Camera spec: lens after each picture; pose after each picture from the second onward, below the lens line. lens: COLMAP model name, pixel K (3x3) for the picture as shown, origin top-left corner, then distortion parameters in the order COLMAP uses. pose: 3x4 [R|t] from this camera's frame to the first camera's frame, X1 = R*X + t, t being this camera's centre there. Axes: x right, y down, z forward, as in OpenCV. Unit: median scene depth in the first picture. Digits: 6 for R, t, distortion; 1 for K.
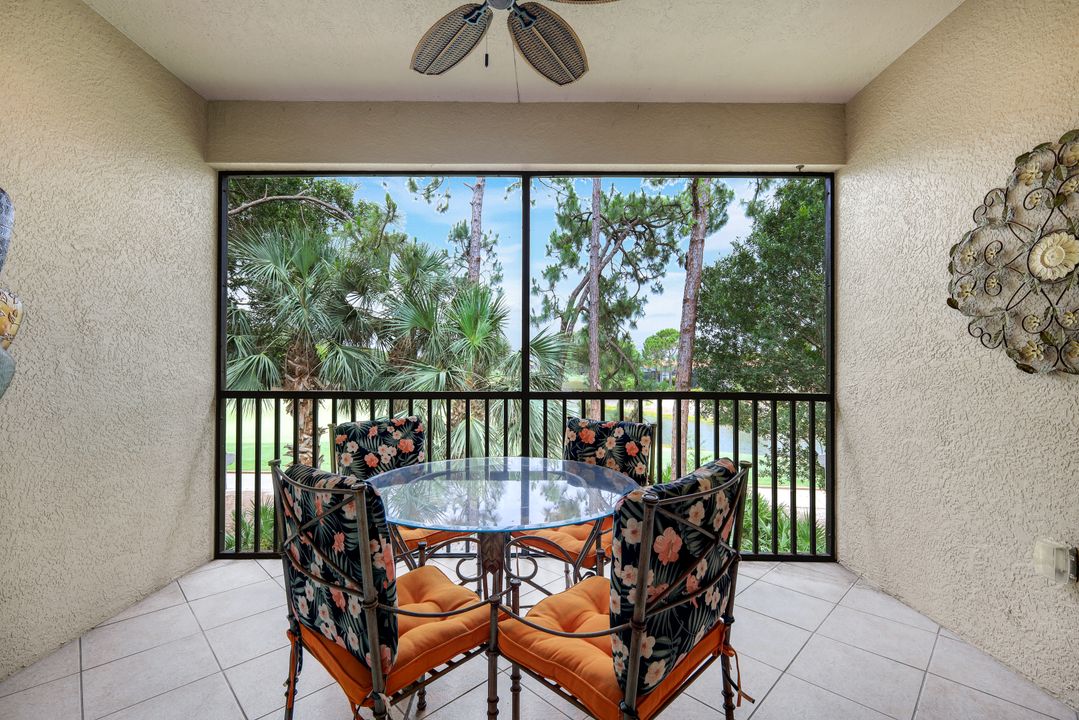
lens RADIAL K [[476.5, 0, 541.8], [0, 476.5, 358.0], [0, 0, 1]] dist [0.001771, 0.000349]
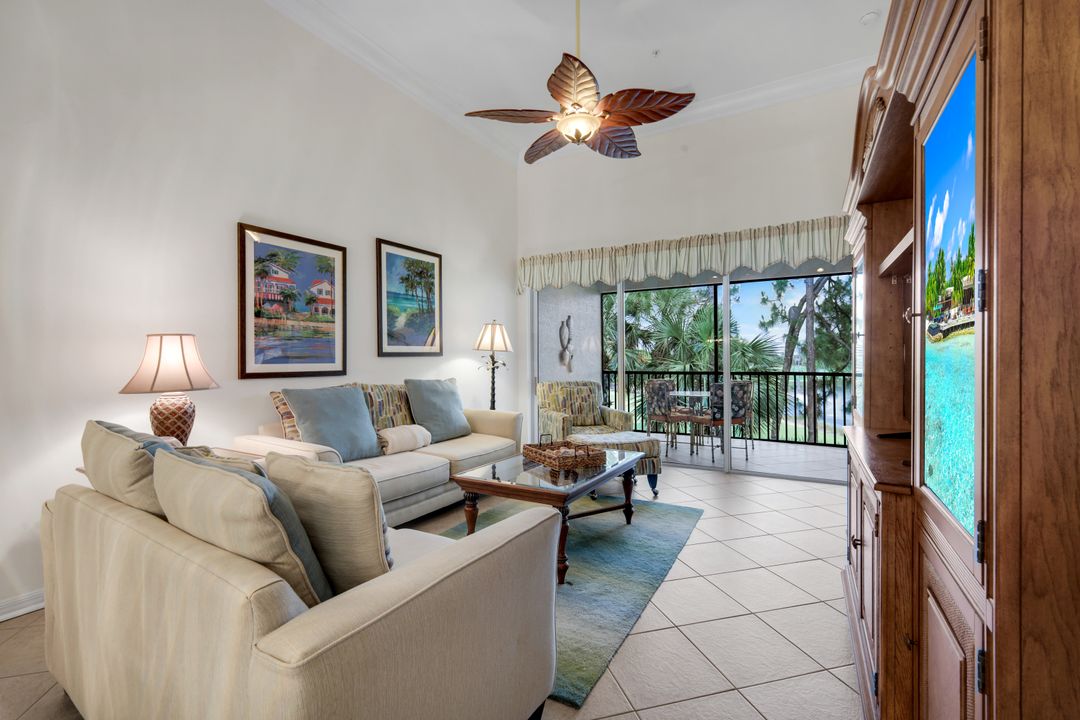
lens RADIAL K [[477.5, 0, 532.9], [0, 477.5, 358.1], [0, 0, 1]] dist [0.019786, 0.000105]
pose [[0.862524, -0.007442, -0.505961, 0.414813], [0.012496, 0.999900, 0.006595, -0.030231], [0.505861, -0.012011, 0.862531, -1.690158]]
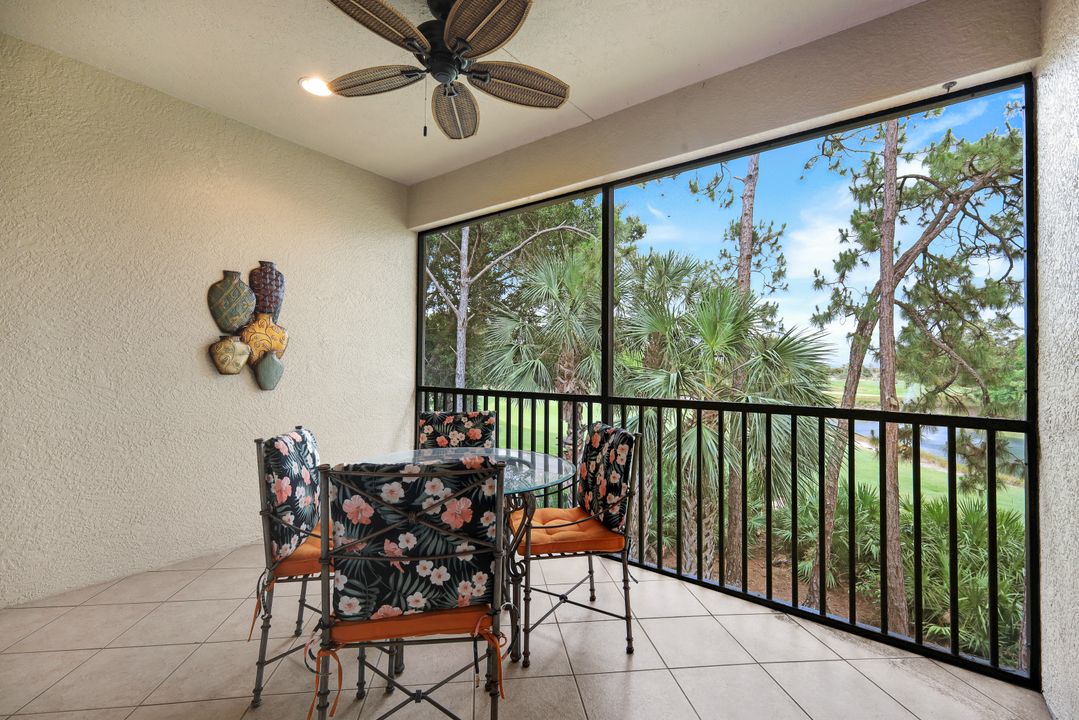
lens RADIAL K [[478.5, 0, 537.2], [0, 478.5, 355.2], [0, 0, 1]] dist [0.003378, 0.000295]
pose [[0.786958, -0.008973, -0.616941, 0.489283], [-0.002109, 0.999849, -0.017234, 0.000412], [0.617003, 0.014863, 0.786821, 0.095054]]
